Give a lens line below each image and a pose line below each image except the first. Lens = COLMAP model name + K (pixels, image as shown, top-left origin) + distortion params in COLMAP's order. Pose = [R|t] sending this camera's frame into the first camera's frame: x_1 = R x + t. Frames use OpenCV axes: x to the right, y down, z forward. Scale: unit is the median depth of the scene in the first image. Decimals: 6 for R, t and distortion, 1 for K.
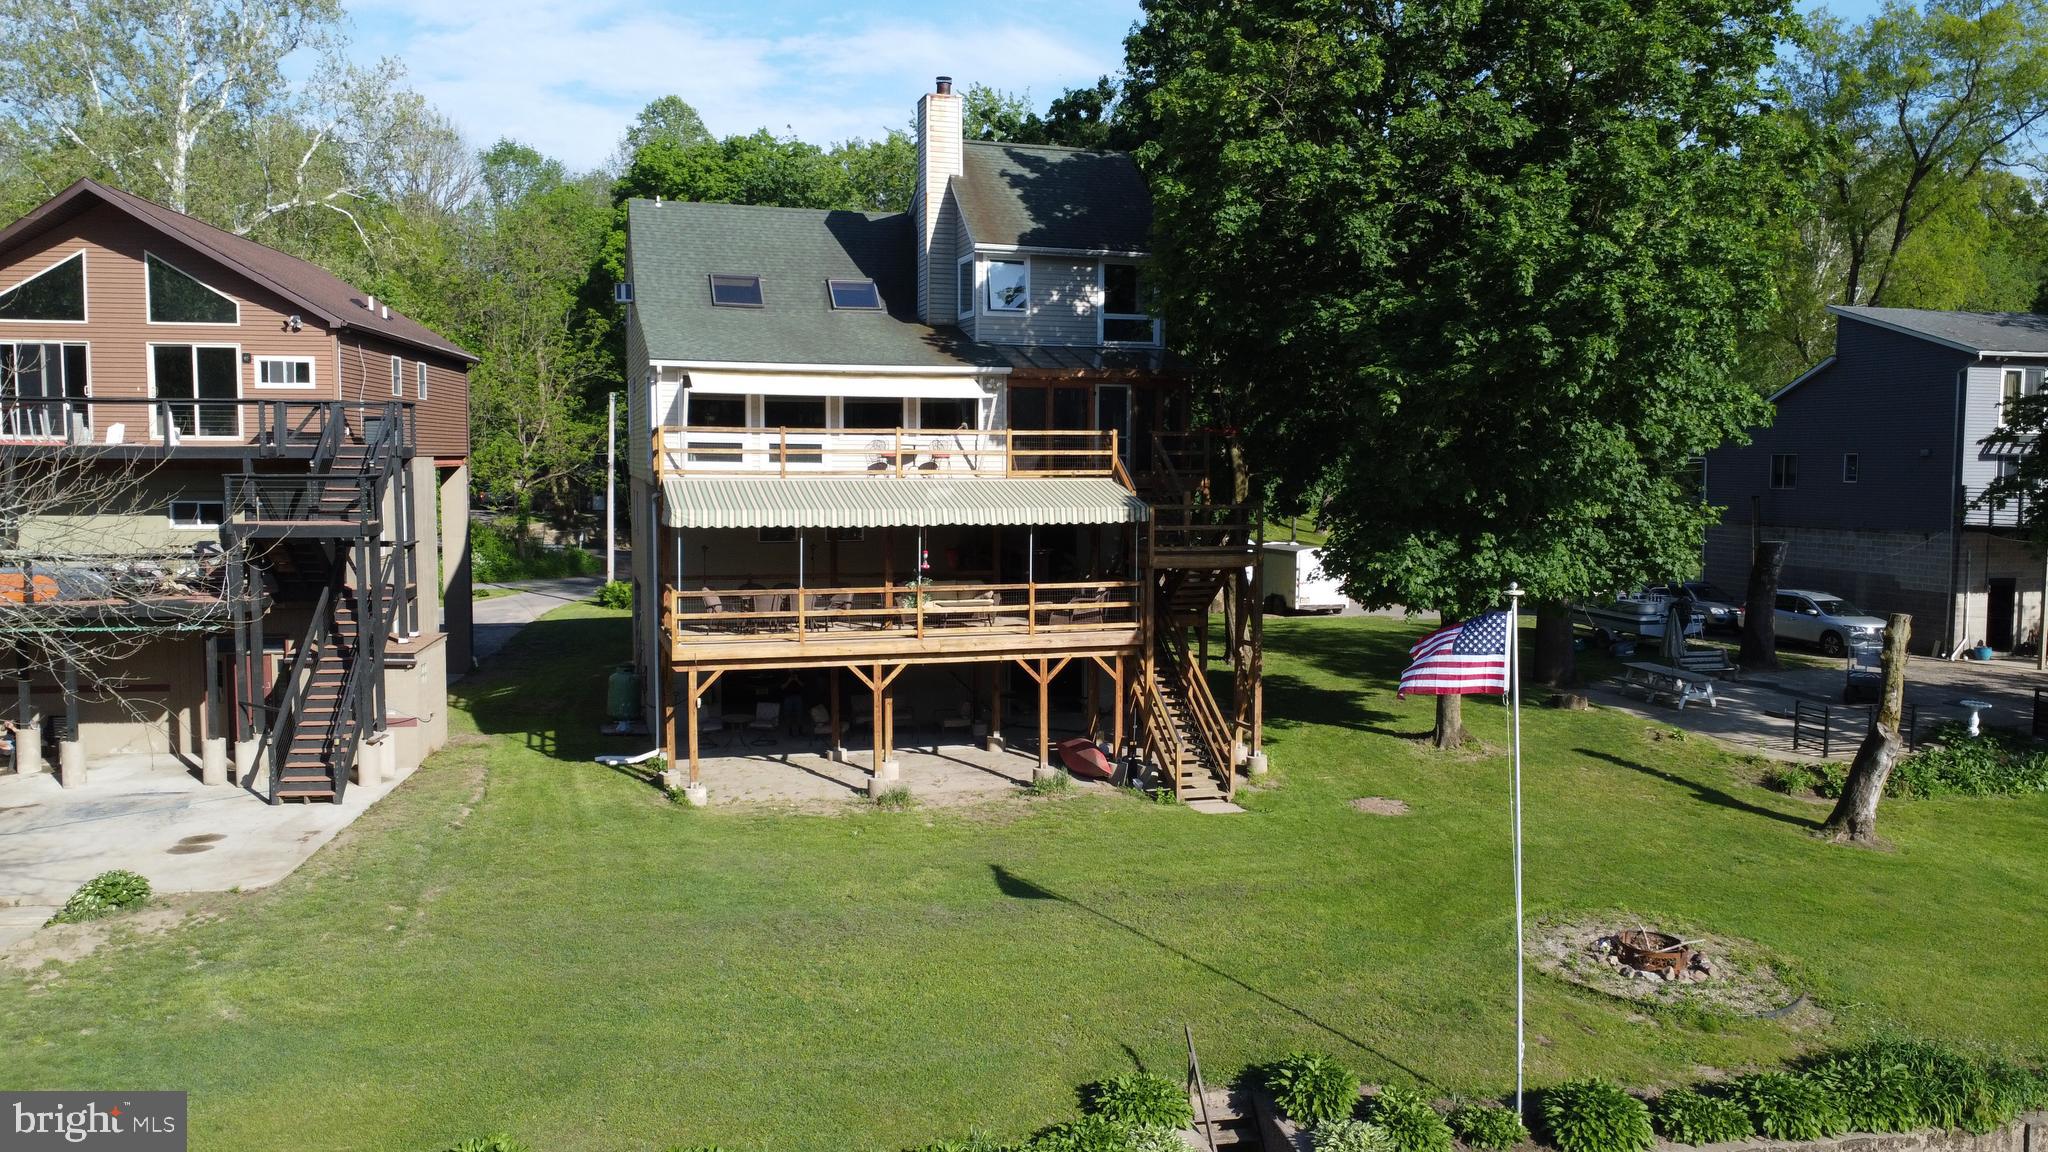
lens RADIAL K [[1529.7, 0, 1024.0], [0, 1529.7, 576.0], [0, 0, 1]] dist [0.001398, 0.005580]
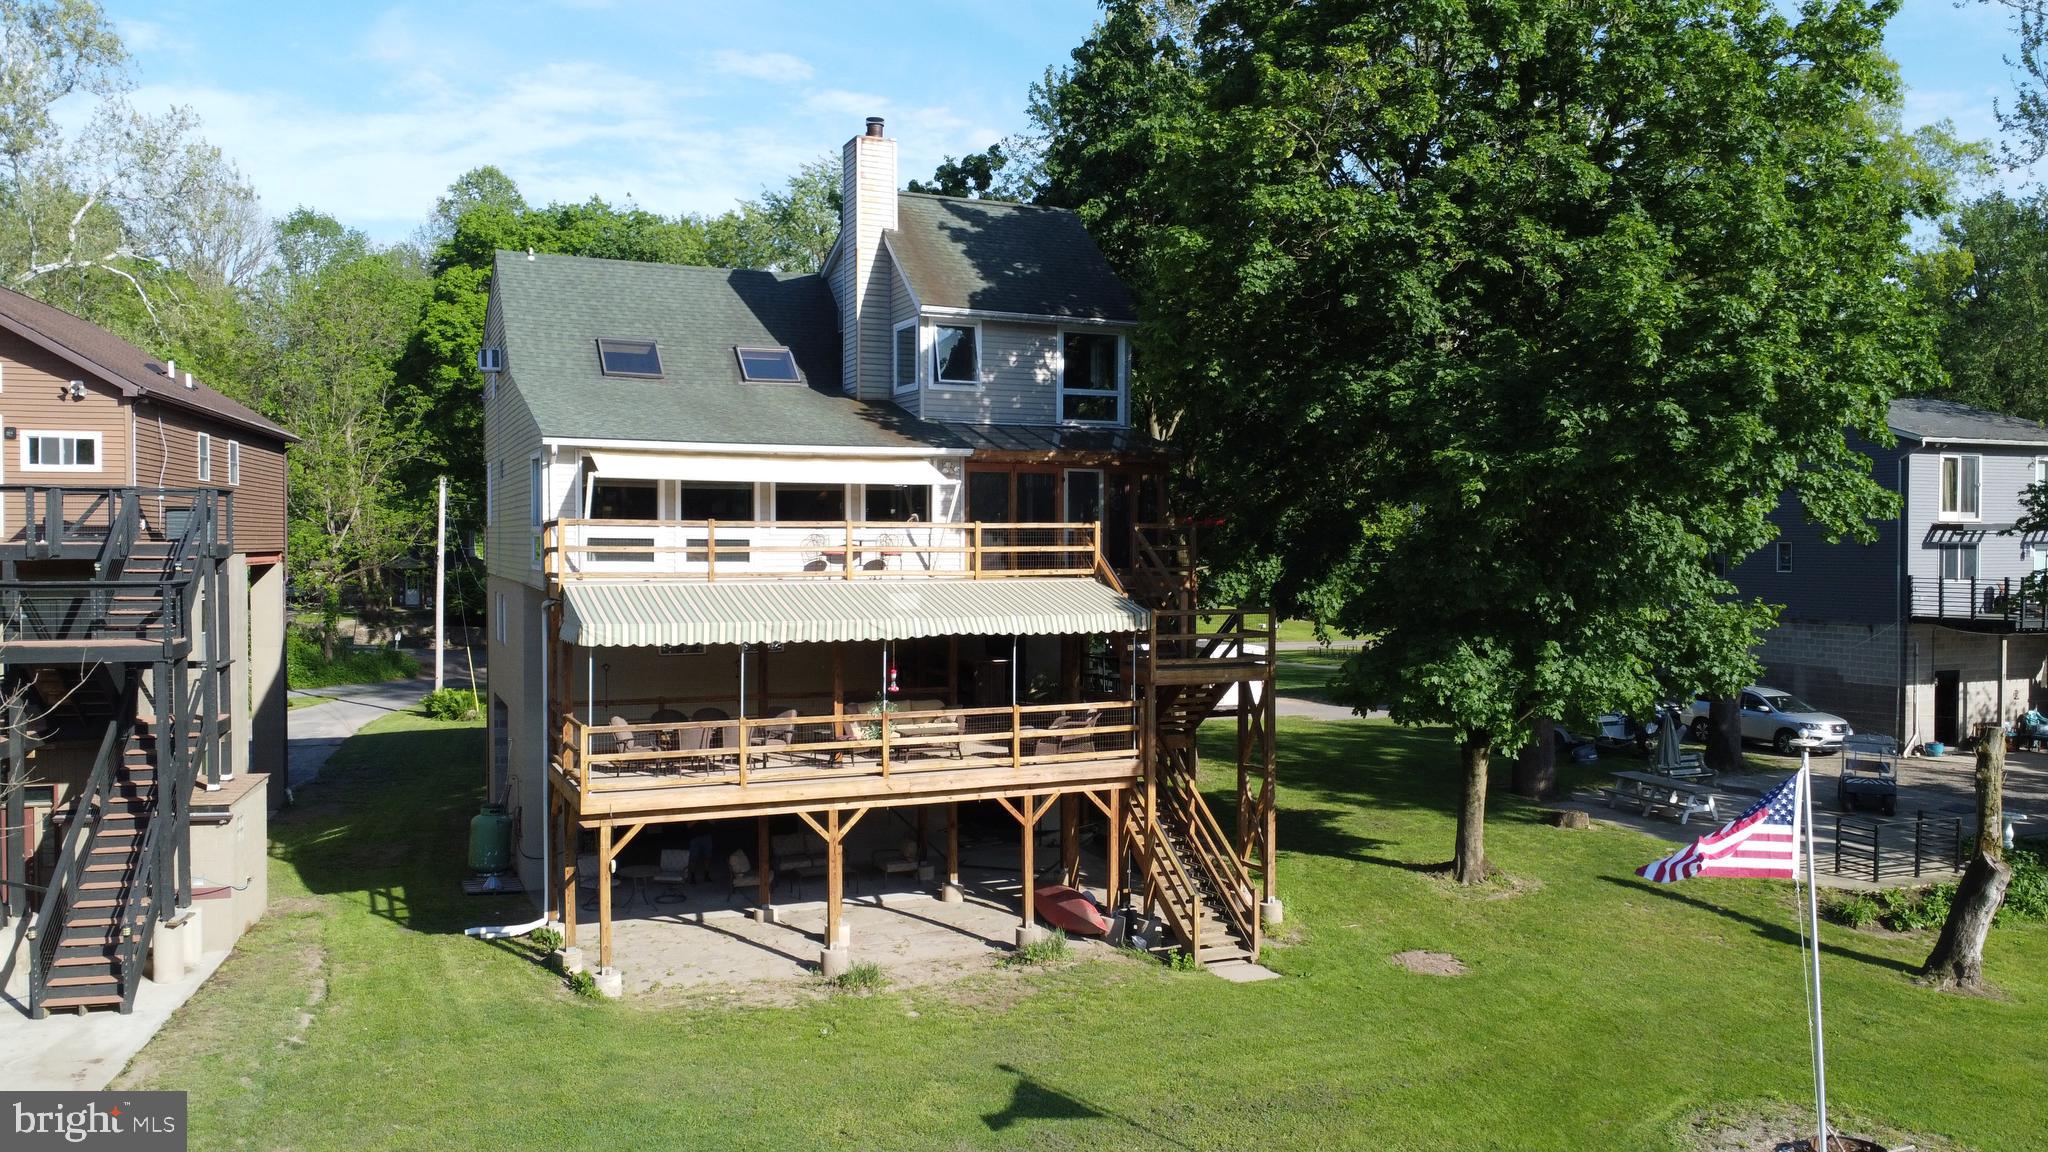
lens RADIAL K [[1529.7, 0, 1024.0], [0, 1529.7, 576.0], [0, 0, 1]] dist [0.001398, 0.005580]
pose [[0.992561, -0.006059, 0.121594, -0.086947], [0.012712, 0.998459, -0.054010, -0.019807], [-0.121080, 0.055154, 0.991109, 0.160314]]
